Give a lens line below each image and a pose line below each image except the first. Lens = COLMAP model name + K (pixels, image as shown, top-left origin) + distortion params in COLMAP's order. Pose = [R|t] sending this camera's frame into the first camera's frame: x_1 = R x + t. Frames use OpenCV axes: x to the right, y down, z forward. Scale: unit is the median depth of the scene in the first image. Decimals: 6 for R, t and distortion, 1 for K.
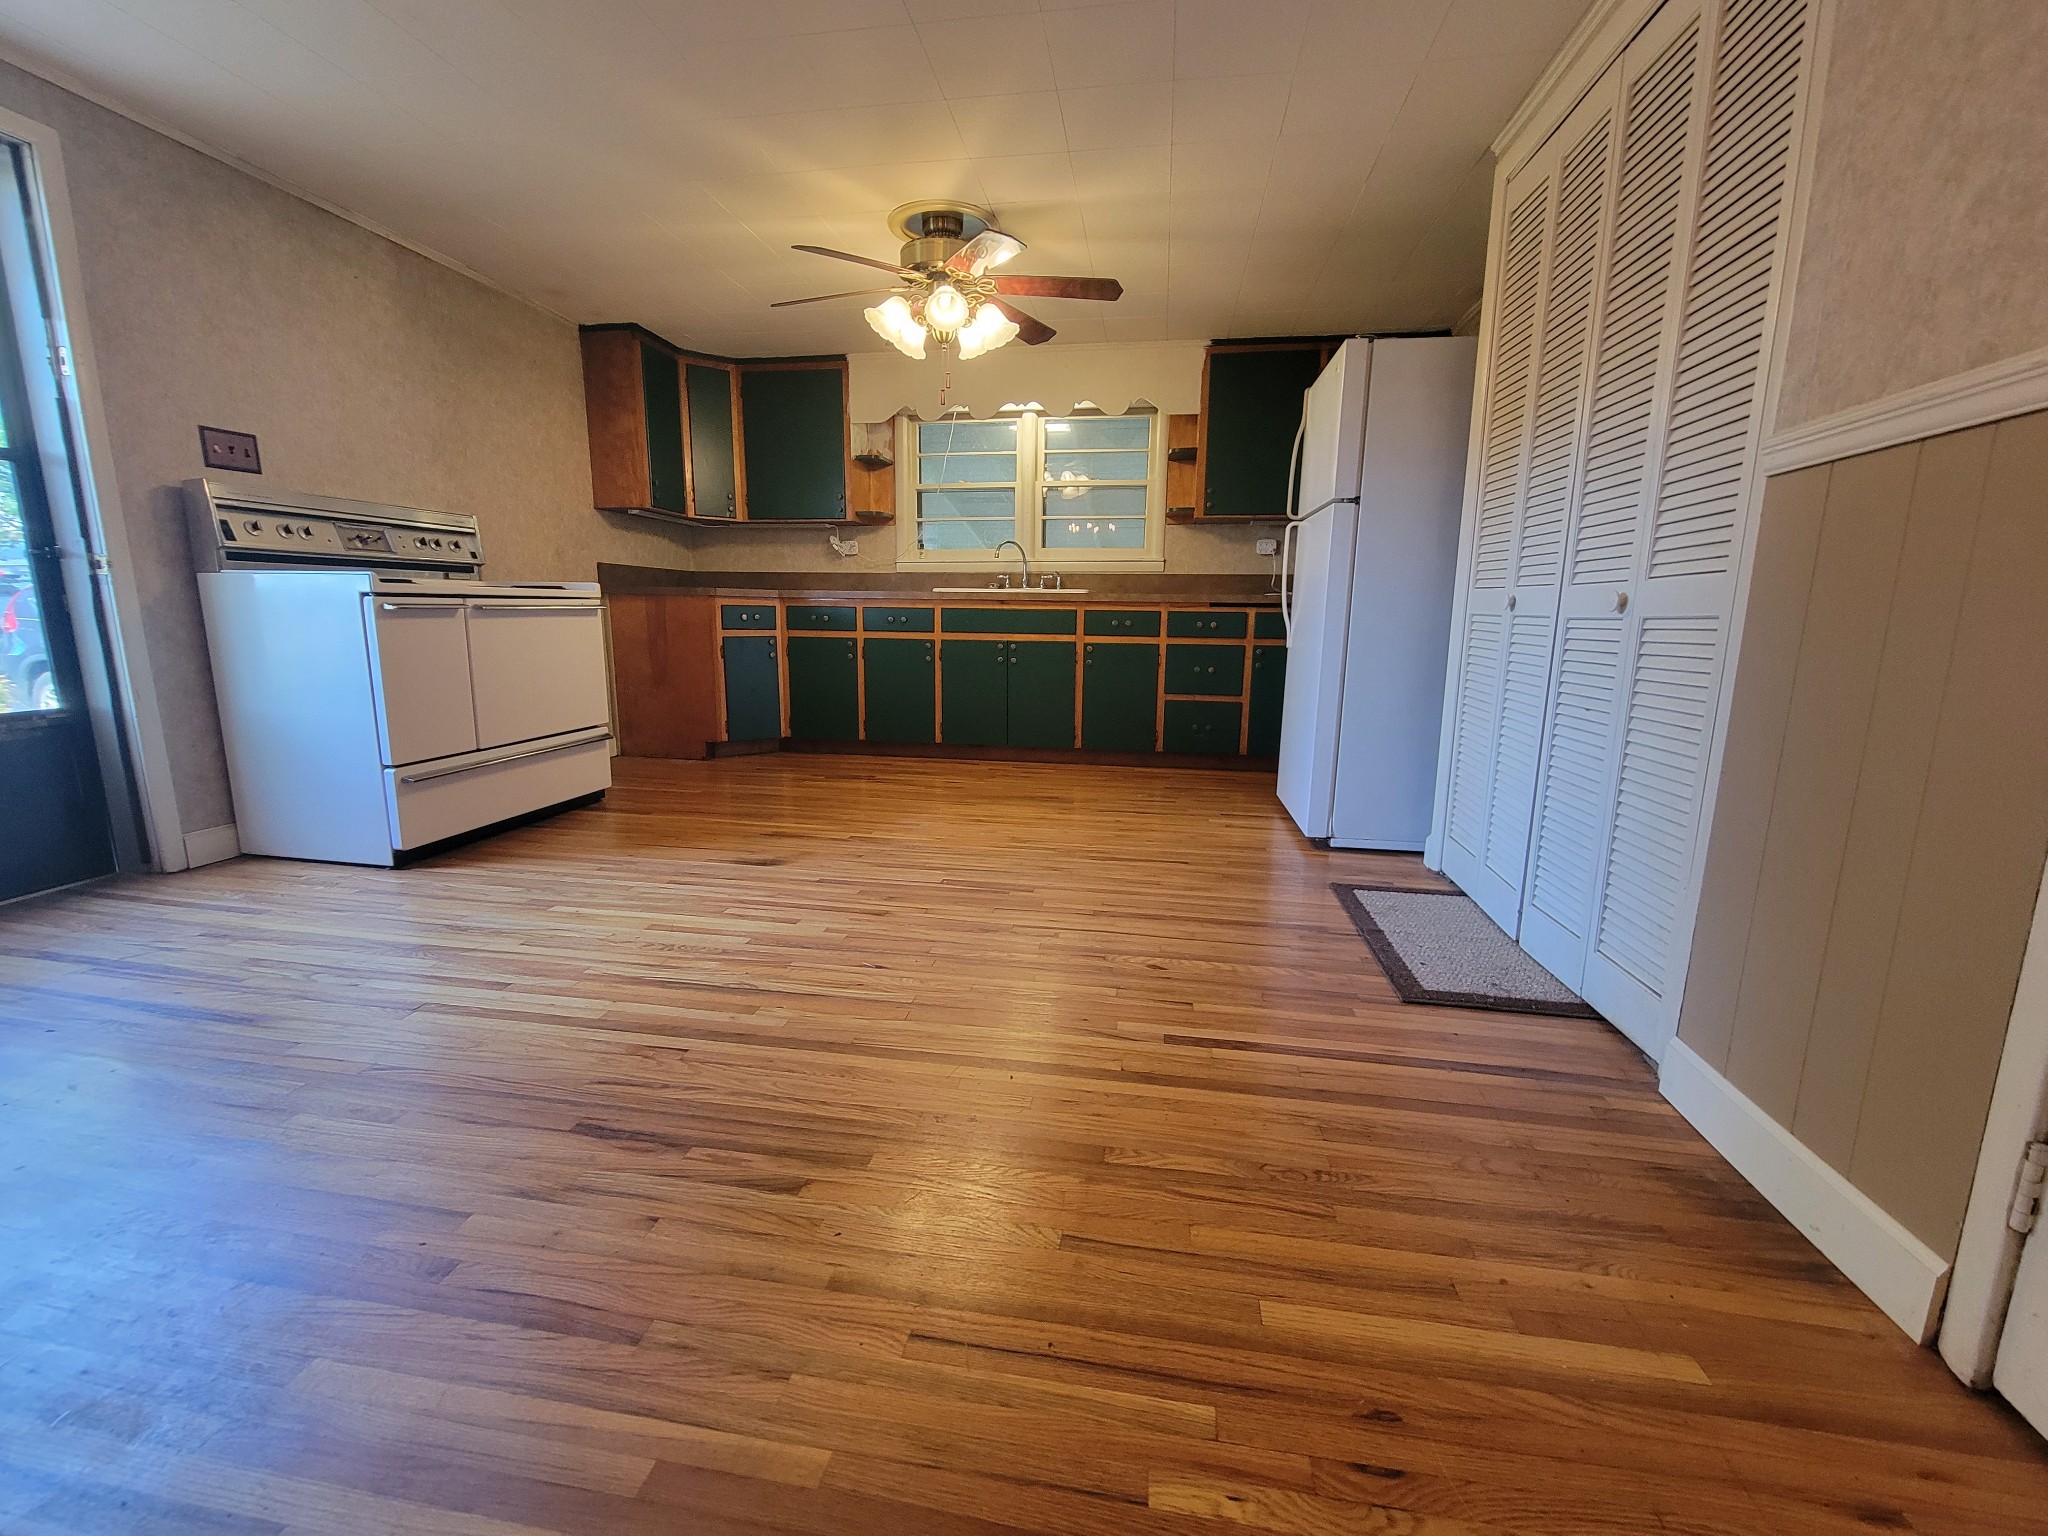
lens RADIAL K [[838.7, 0, 1027.3], [0, 838.7, 766.1], [0, 0, 1]] dist [-0.006344, -0.001134]
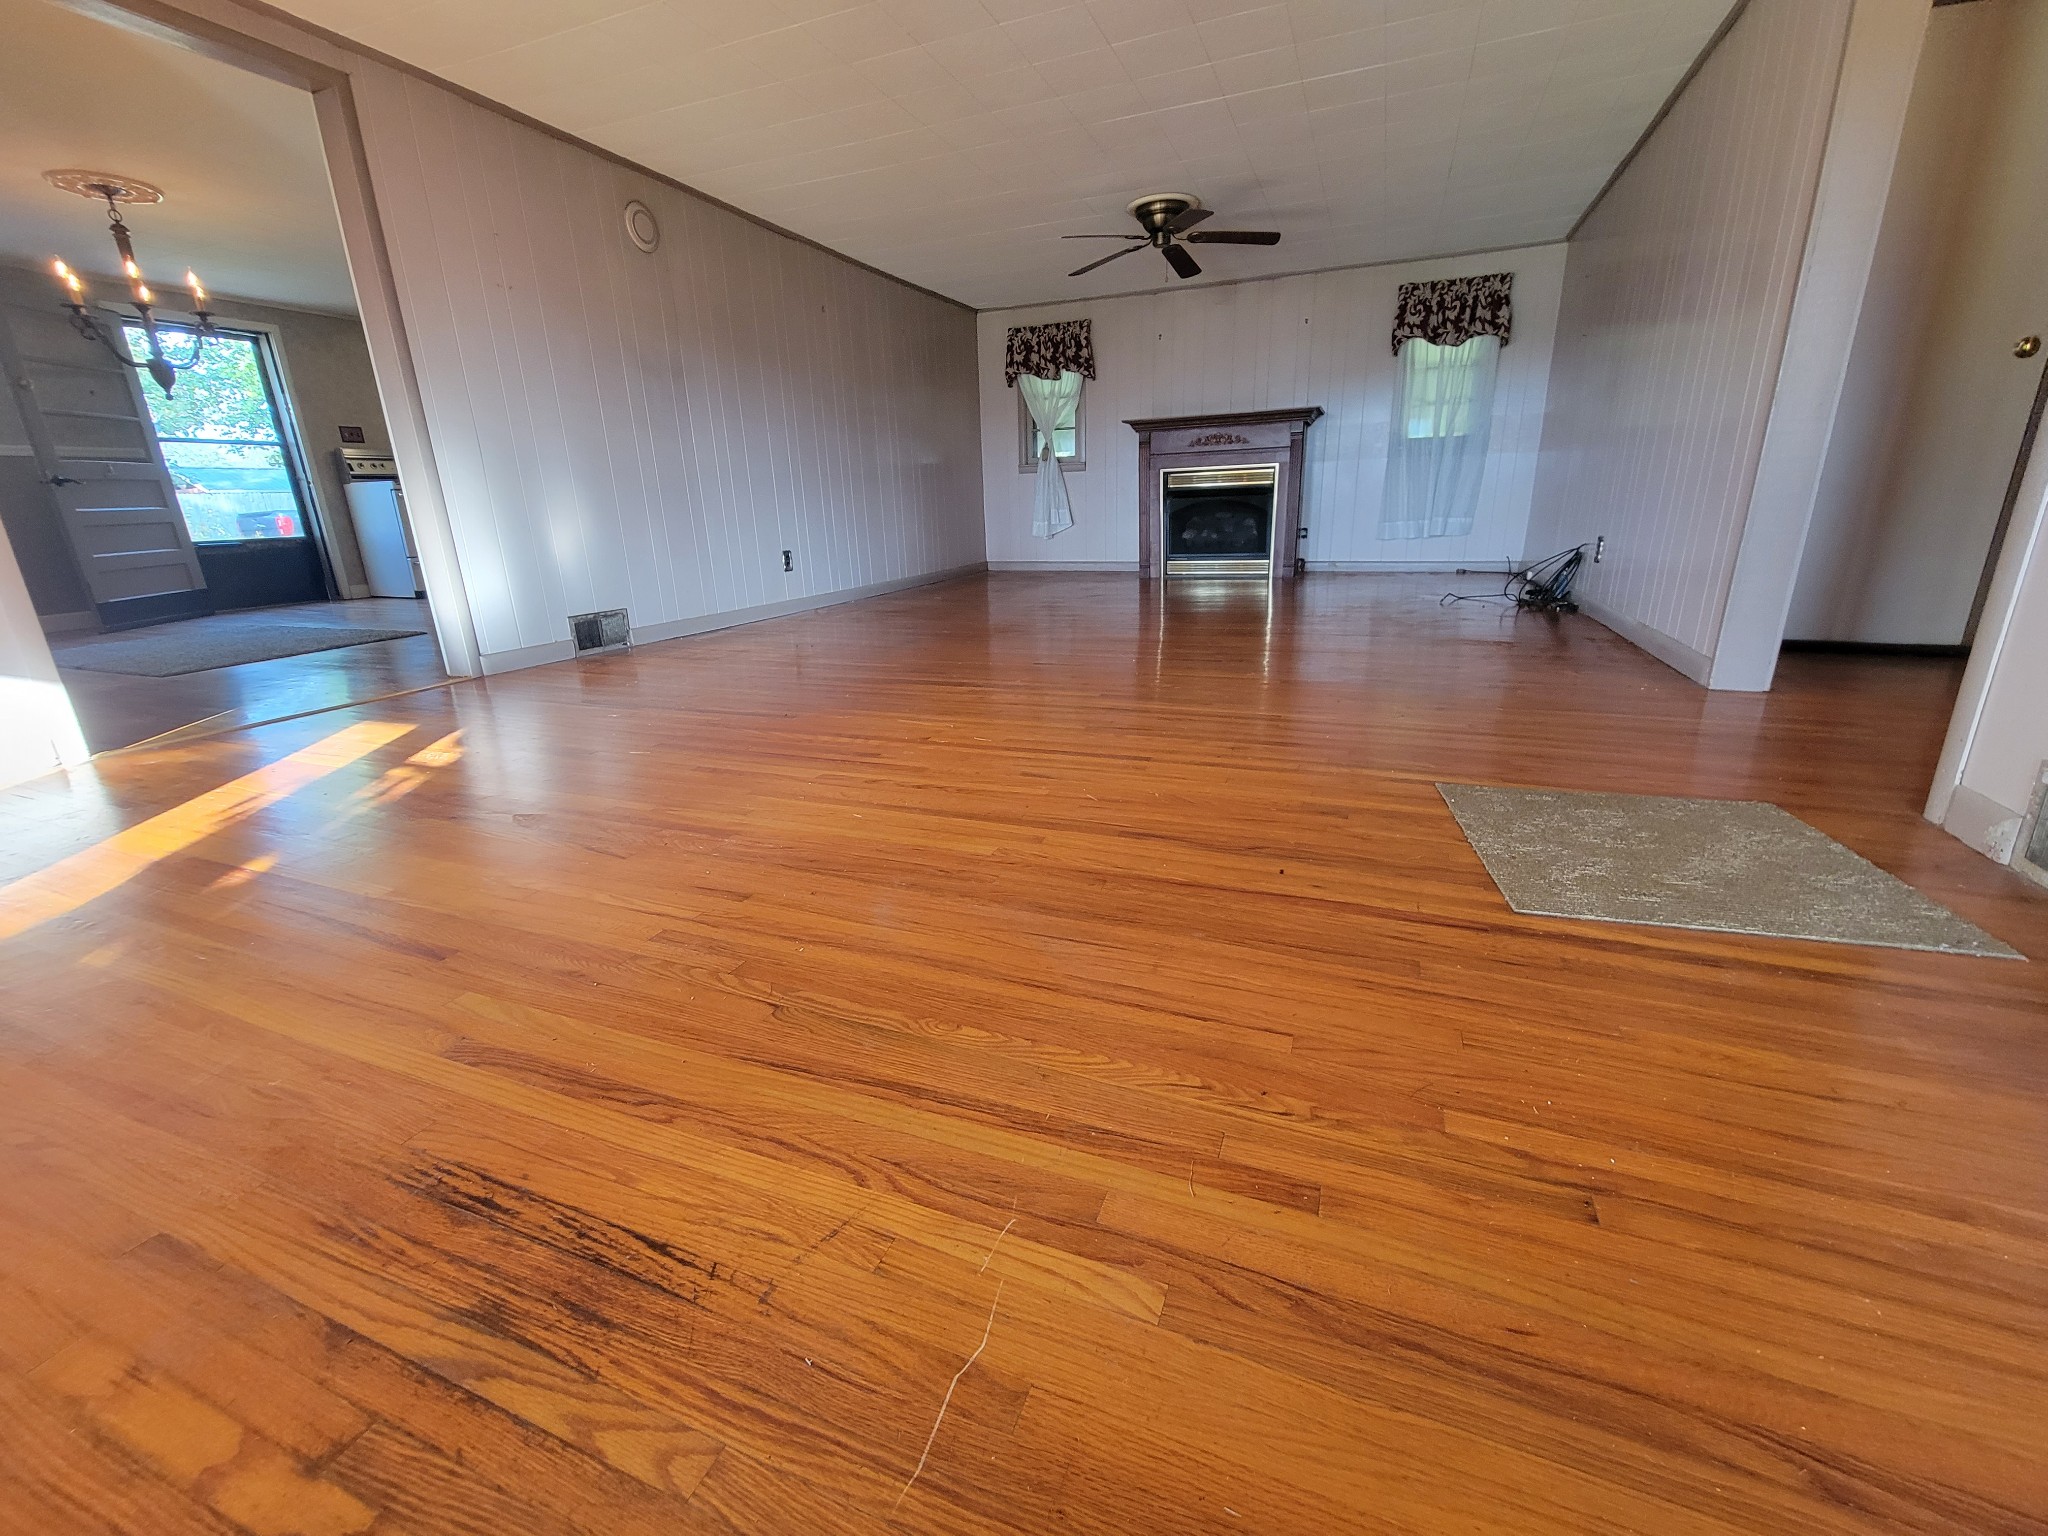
lens RADIAL K [[838.7, 0, 1013.8], [0, 838.7, 783.1], [0, 0, 1]] dist [-0.006344, -0.001134]
pose [[0.972101, 0.036363, -0.231726, 1.449358], [-0.004039, 0.990359, 0.138468, 0.279015], [0.234527, -0.133669, 0.962876, -0.991939]]
